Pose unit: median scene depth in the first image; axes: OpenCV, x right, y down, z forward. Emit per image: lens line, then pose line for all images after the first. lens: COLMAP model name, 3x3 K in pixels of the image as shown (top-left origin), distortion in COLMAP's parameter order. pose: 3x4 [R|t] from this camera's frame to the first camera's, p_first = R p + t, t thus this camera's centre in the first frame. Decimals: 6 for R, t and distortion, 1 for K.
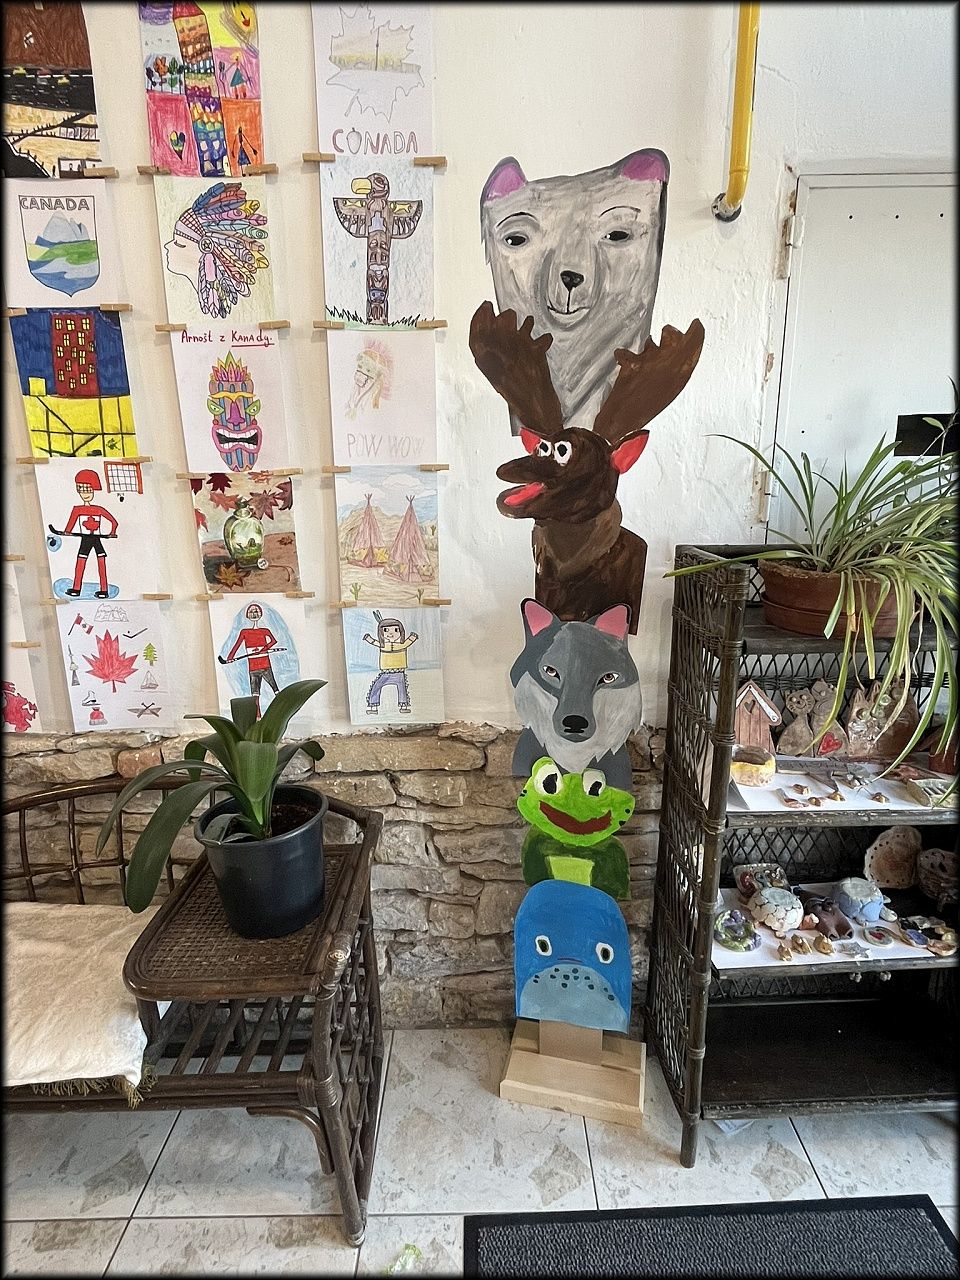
lens RADIAL K [[663.0, 0, 481.2], [0, 663.0, 639.5], [0, 0, 1]] dist [-0.005363, 0.000814]
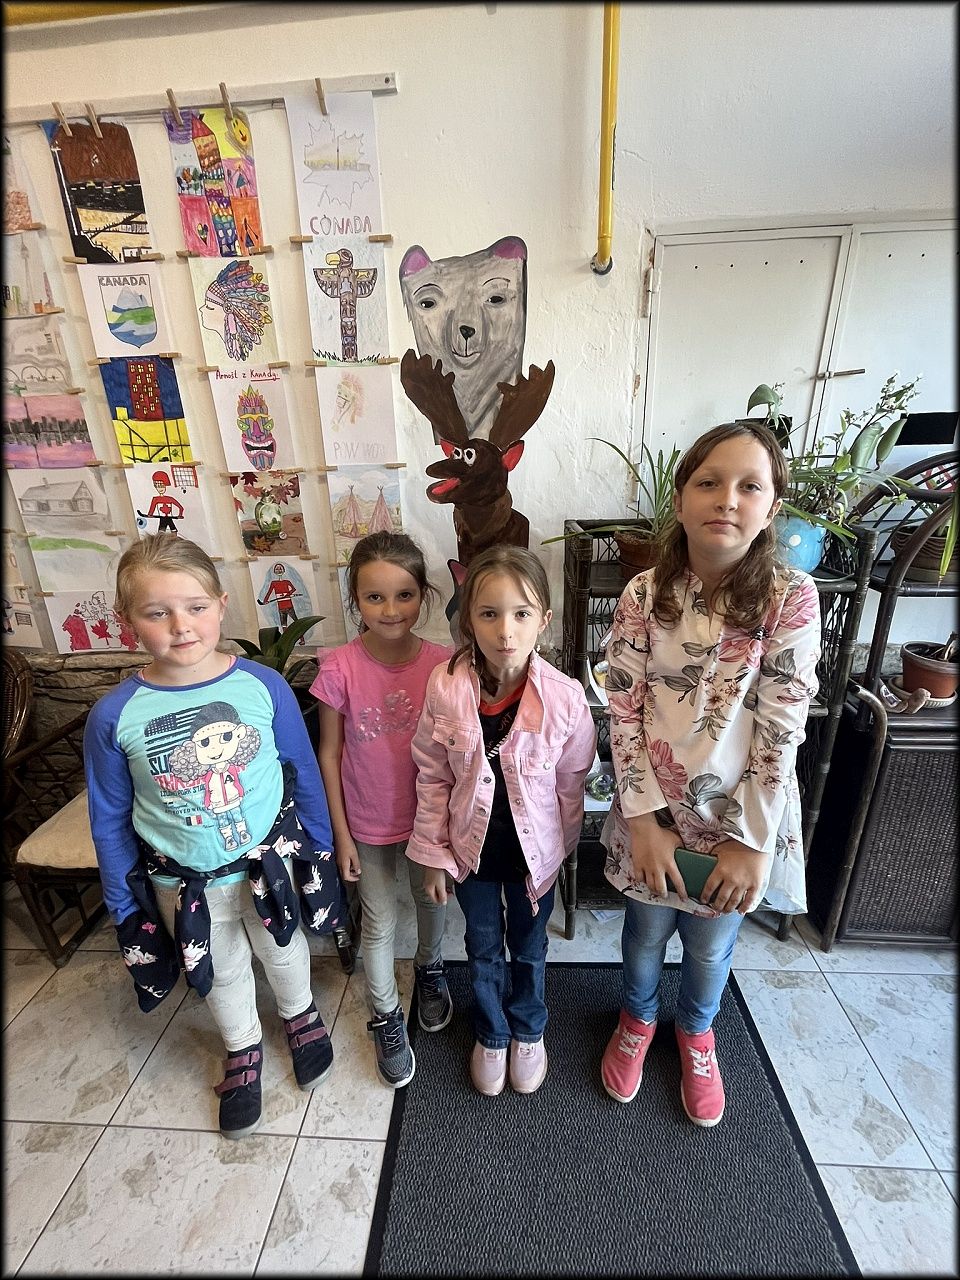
lens RADIAL K [[520.9, 0, 480.0], [0, 520.9, 637.5], [0, 0, 1]] dist [-0.002231, -0.000107]
pose [[0.997822, 0.004388, -0.065822, 0.198102], [0.001964, 0.995368, 0.096121, -0.001767], [0.065938, -0.096041, 0.993191, -0.134682]]
